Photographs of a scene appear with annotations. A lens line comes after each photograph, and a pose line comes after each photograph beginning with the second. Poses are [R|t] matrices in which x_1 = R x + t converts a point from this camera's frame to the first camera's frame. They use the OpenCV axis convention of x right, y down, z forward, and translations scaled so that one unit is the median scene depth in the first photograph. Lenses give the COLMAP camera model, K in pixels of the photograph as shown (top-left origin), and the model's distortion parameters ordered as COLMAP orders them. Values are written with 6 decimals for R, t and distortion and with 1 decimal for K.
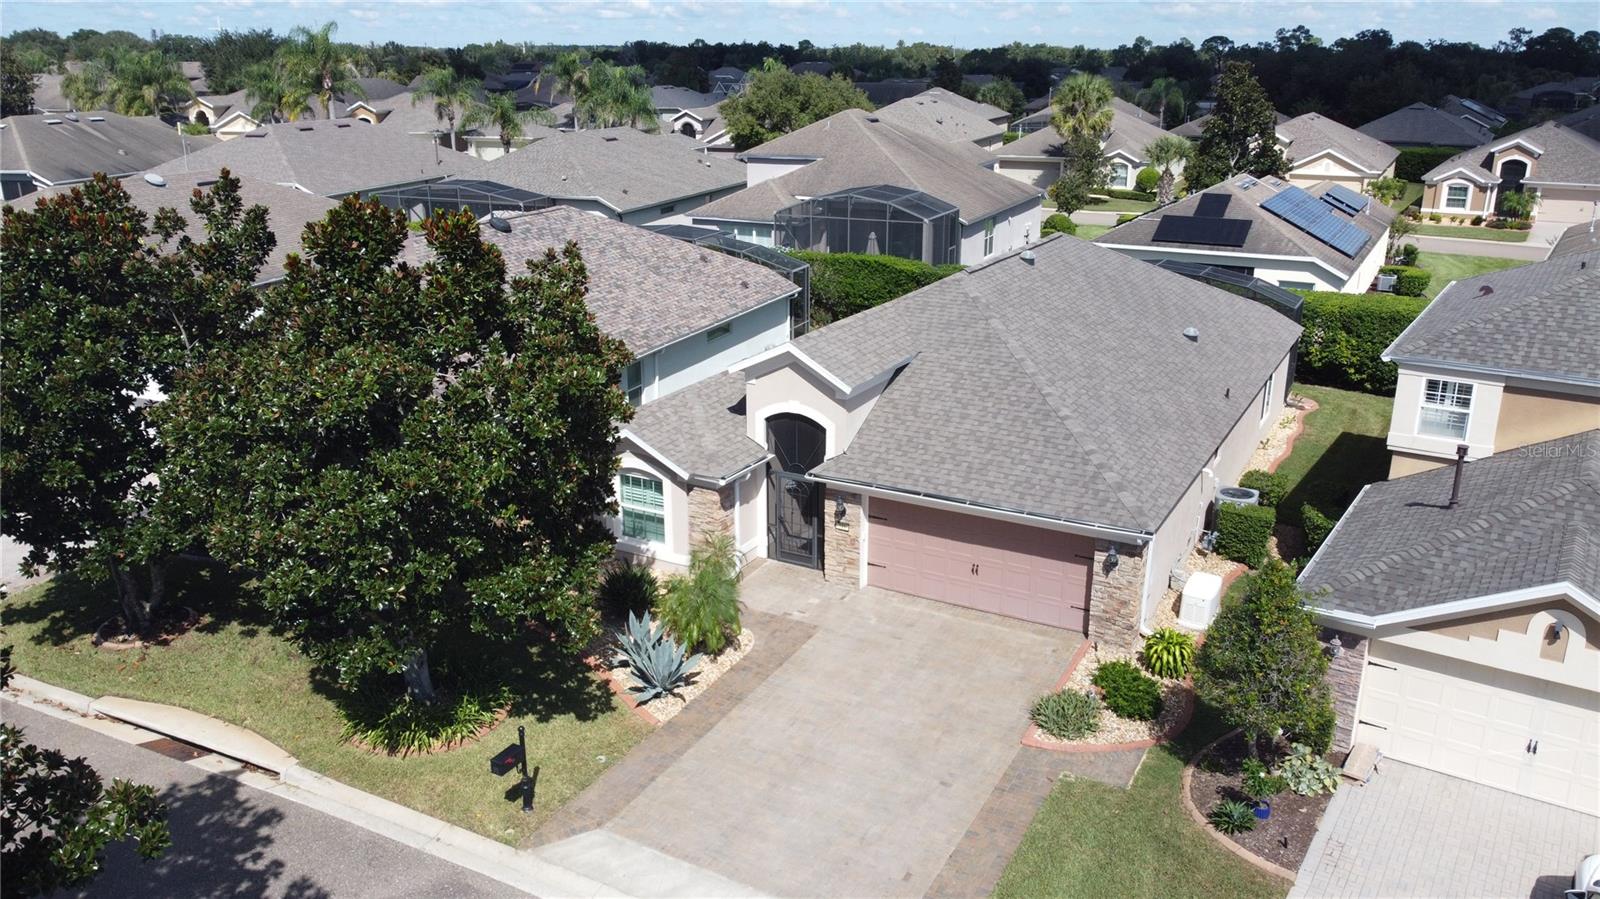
lens RADIAL K [[1207.7, 0, 800.0], [0, 1207.7, 449.5], [0, 0, 1]] dist [-0.002535, -0.004147]
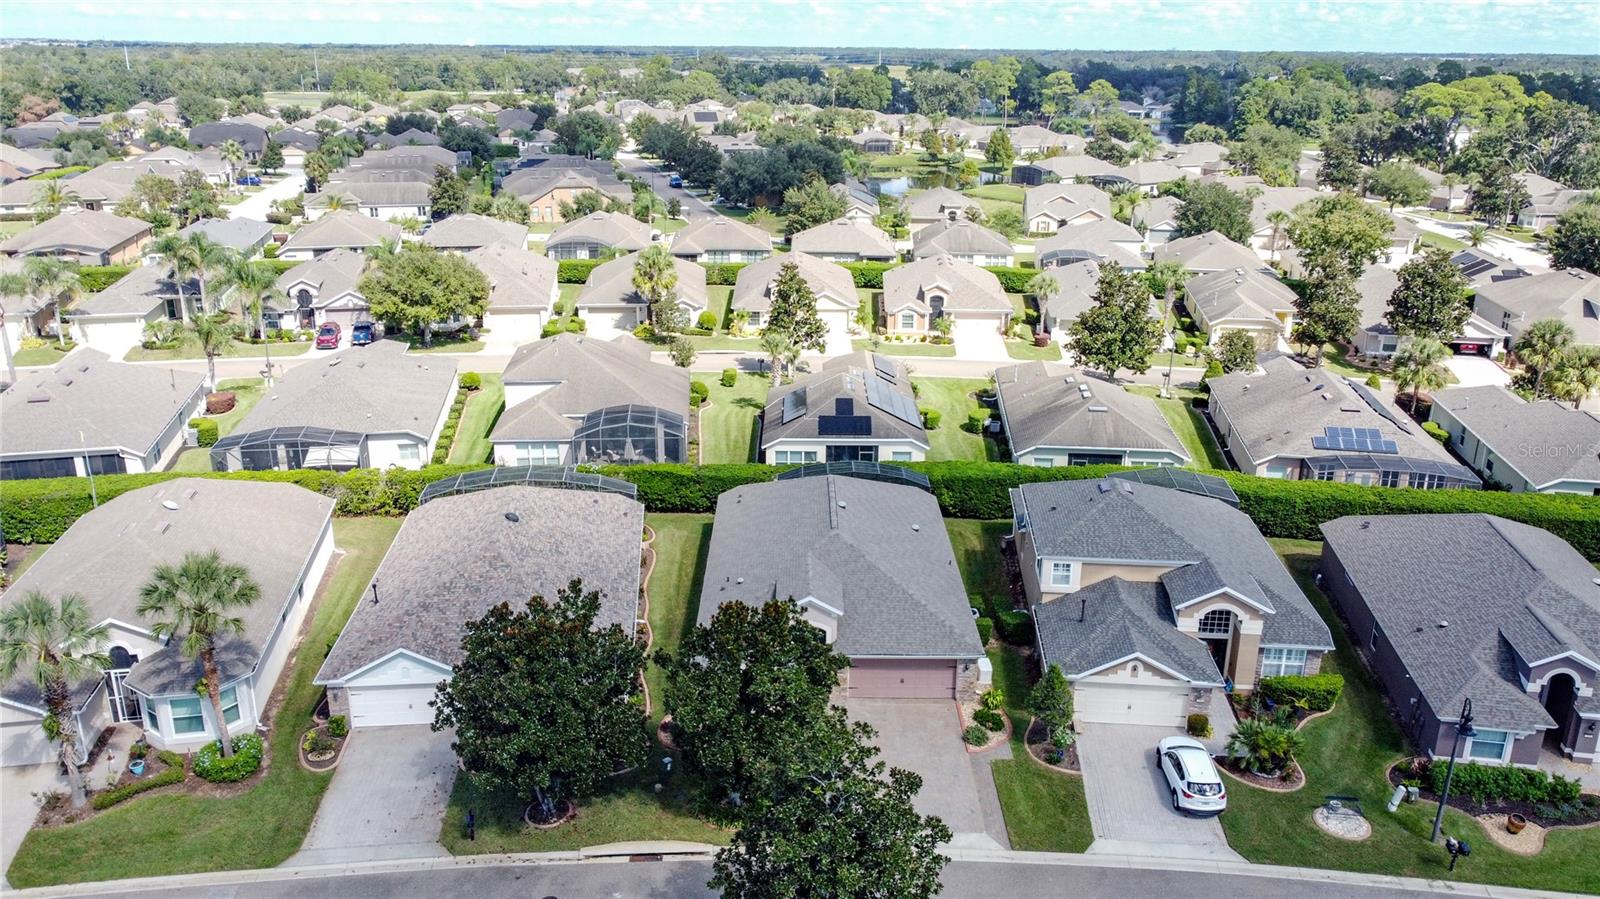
lens RADIAL K [[1207.7, 0, 800.0], [0, 1207.7, 449.5], [0, 0, 1]] dist [-0.002535, -0.004147]
pose [[0.872100, -0.147060, 0.466706, -0.962773], [0.142509, 0.988758, 0.045263, -0.435451], [-0.468116, 0.027036, 0.883254, -0.861411]]
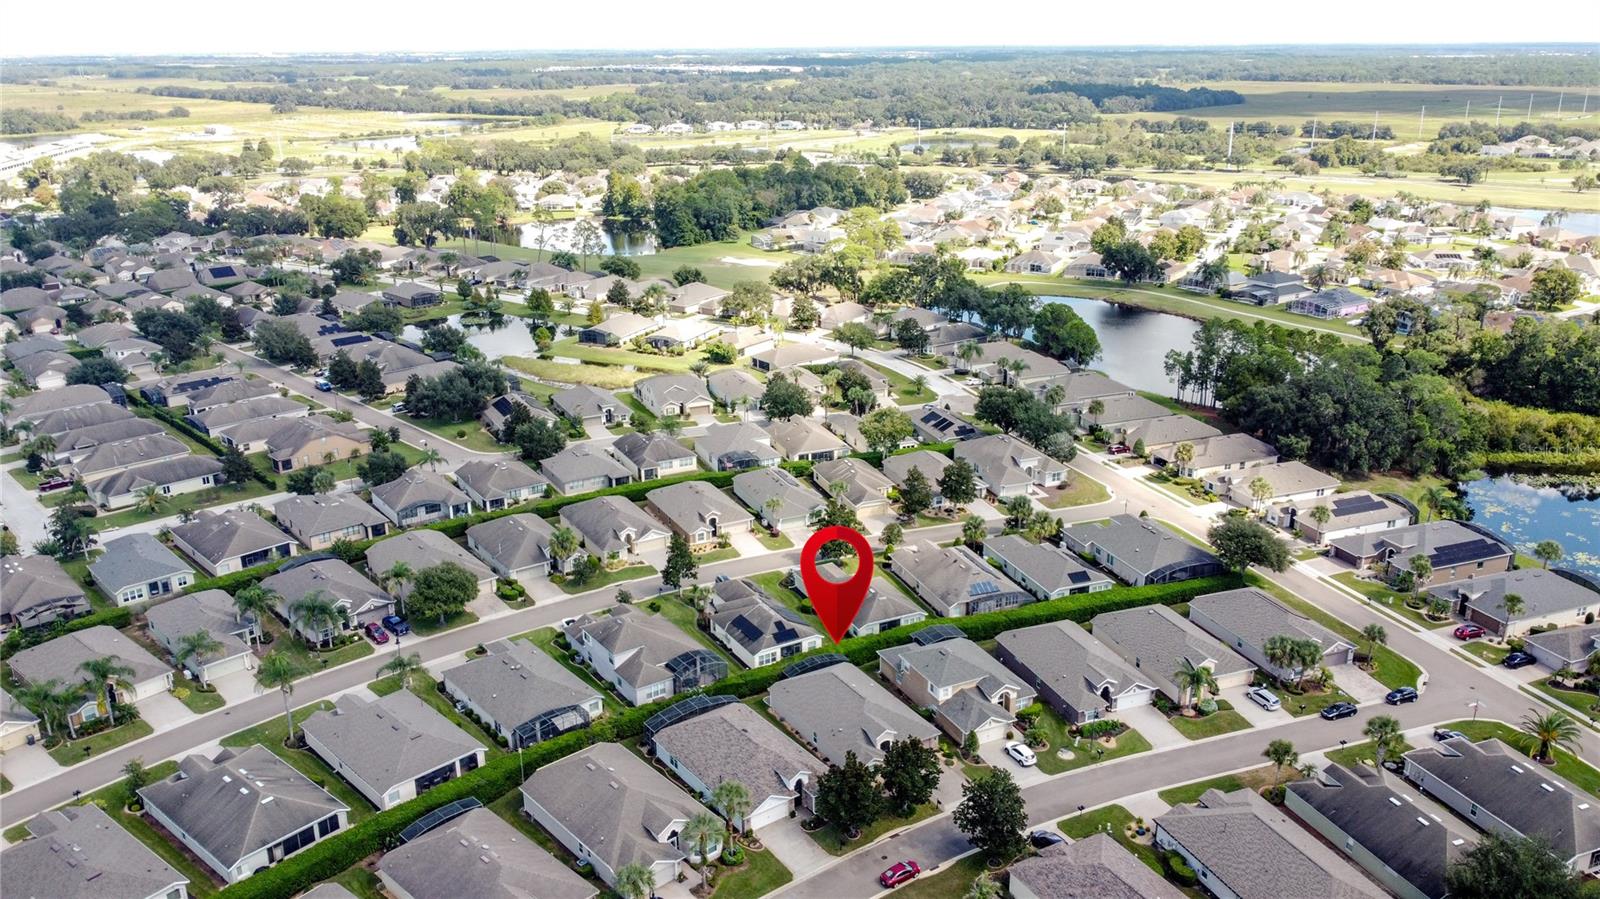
lens RADIAL K [[1207.7, 0, 800.0], [0, 1207.7, 449.5], [0, 0, 1]] dist [-0.002535, -0.004147]
pose [[0.501942, -0.276942, 0.819364, -4.428175], [0.269374, 0.950288, 0.156176, -2.300186], [-0.821883, 0.142324, 0.551590, -1.951659]]
